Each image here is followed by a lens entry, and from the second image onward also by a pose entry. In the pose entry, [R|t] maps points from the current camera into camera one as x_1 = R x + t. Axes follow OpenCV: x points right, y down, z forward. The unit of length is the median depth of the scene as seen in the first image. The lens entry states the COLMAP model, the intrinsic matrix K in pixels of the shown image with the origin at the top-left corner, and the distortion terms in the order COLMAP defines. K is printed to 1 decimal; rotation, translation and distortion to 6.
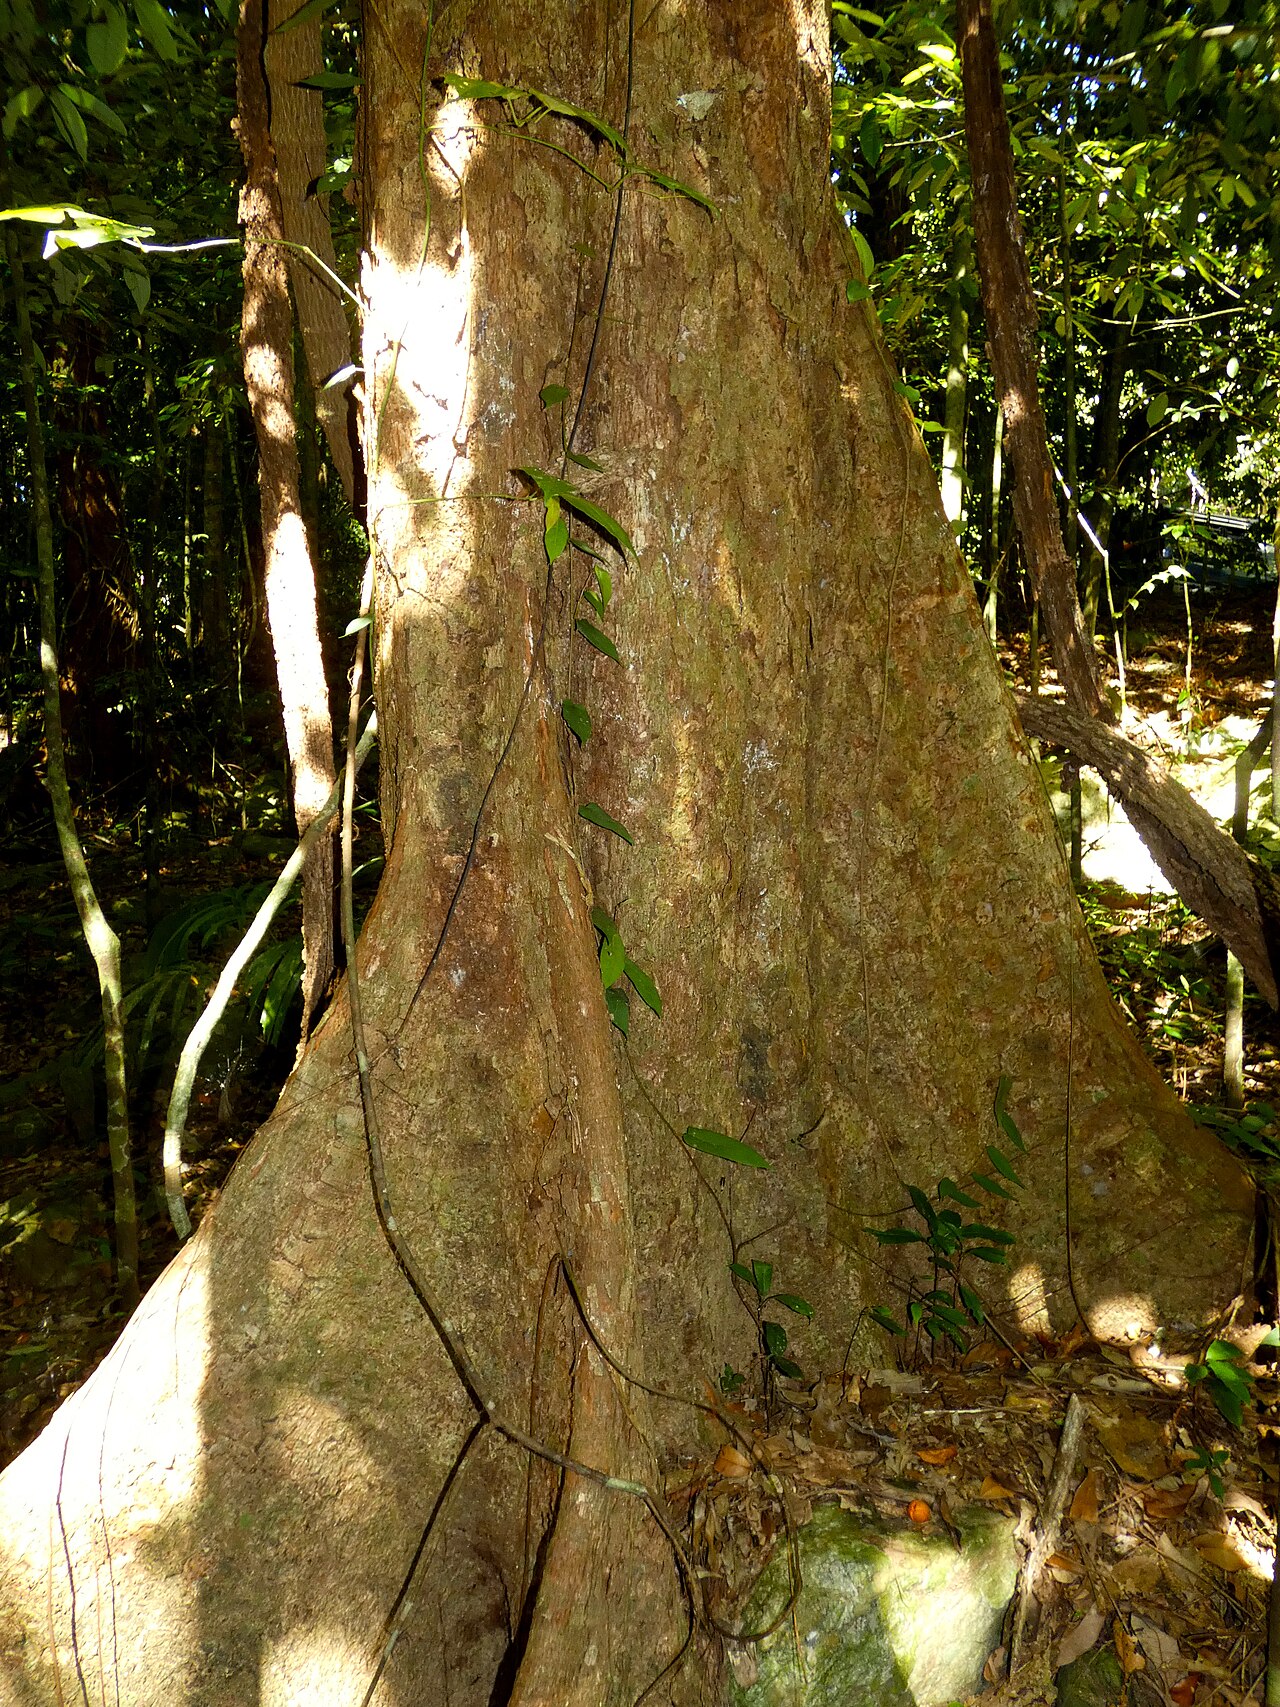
lens RADIAL K [[1231.4, 0, 629.7], [0, 1231.4, 855.0], [0, 0, 1]] dist [-0.002633, 0.004689]
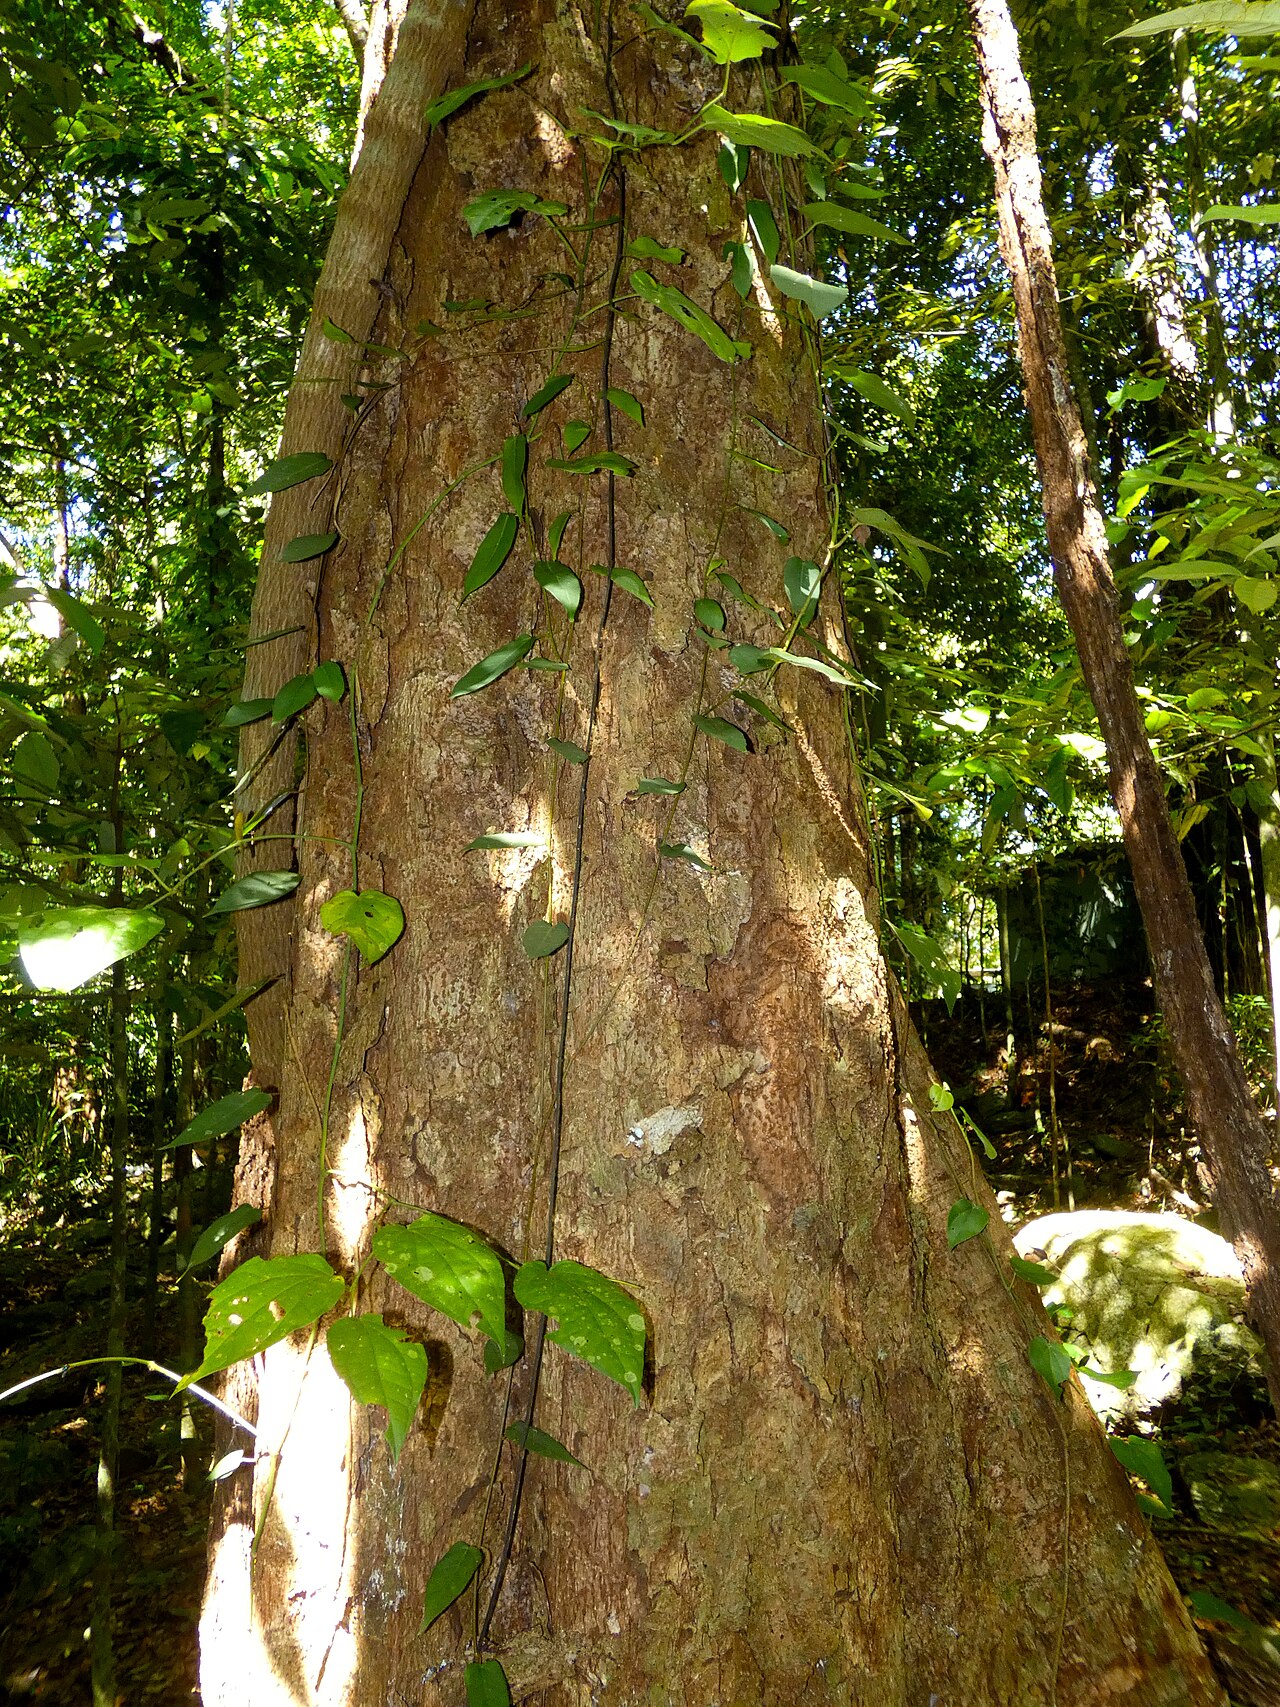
lens RADIAL K [[1231.4, 0, 640.5], [0, 1231.4, 844.8], [0, 0, 1]] dist [-0.002633, 0.004689]
pose [[0.964450, -0.067088, -0.255607, 0.240762], [-0.008207, 0.959169, -0.282714, -0.554261], [0.264137, 0.274761, 0.924520, 0.255085]]
